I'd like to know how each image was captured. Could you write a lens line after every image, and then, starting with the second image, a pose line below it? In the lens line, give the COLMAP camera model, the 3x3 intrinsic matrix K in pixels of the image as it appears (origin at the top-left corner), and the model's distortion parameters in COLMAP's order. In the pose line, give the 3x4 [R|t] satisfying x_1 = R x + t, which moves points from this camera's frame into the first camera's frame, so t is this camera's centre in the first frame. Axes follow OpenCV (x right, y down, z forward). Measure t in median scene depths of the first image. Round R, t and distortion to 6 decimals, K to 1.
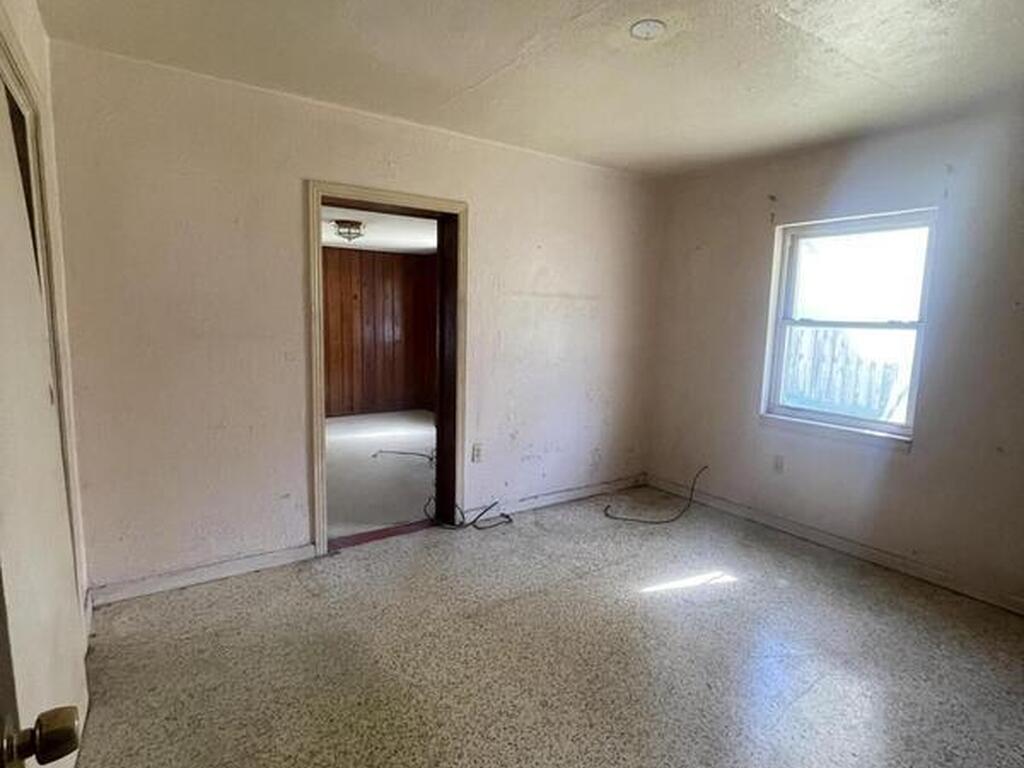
lens RADIAL K [[550.2, 0, 520.6], [0, 550.2, 385.2], [0, 0, 1]] dist [0.000288, 0.000498]
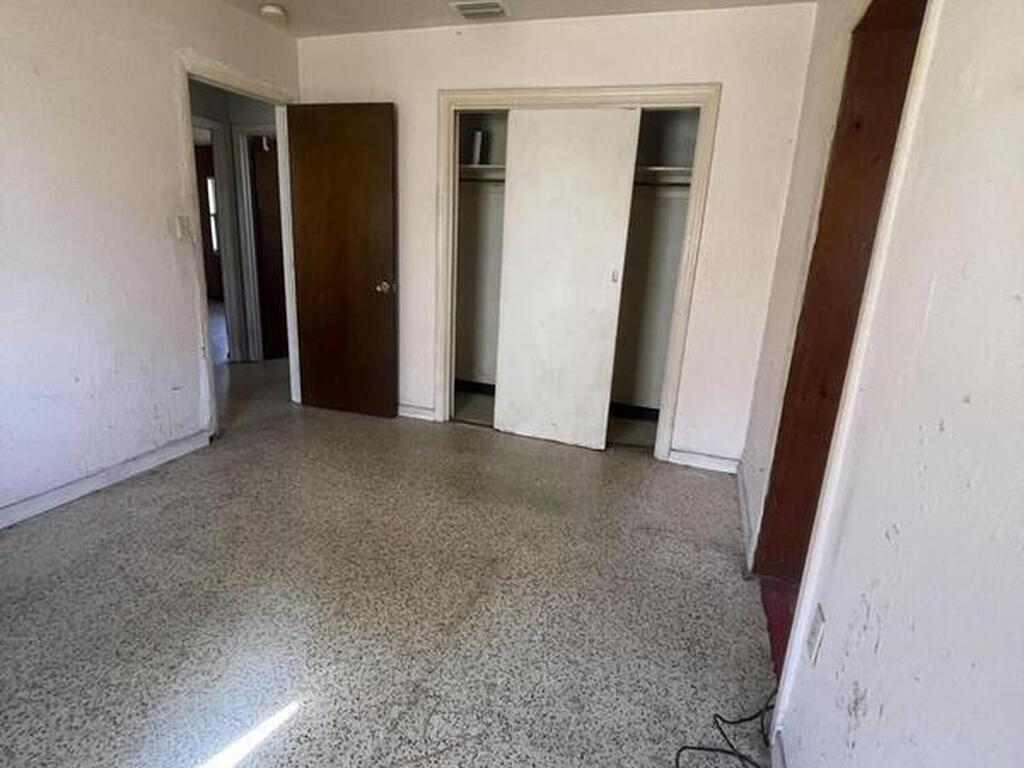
lens RADIAL K [[550.2, 0, 520.6], [0, 550.2, 385.2], [0, 0, 1]] dist [0.000288, 0.000498]
pose [[-0.803686, 0.099284, -0.586713, 0.249002], [-0.142666, 0.925076, 0.351967, -0.115334], [0.577699, 0.366574, -0.729306, 1.049458]]
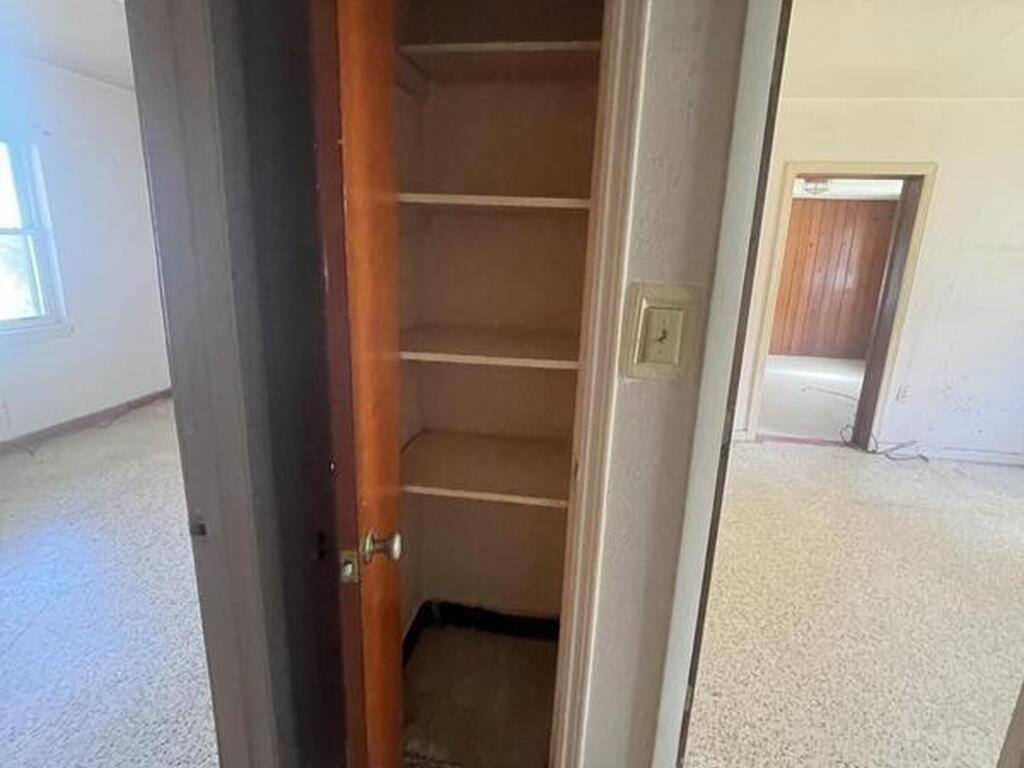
lens RADIAL K [[550.2, 0, 520.6], [0, 550.2, 385.2], [0, 0, 1]] dist [0.000288, 0.000498]
pose [[0.724128, 0.176186, -0.666781, 0.097541], [-0.108177, 0.983867, 0.142489, 0.030565], [0.681129, -0.031050, 0.731505, -0.331315]]
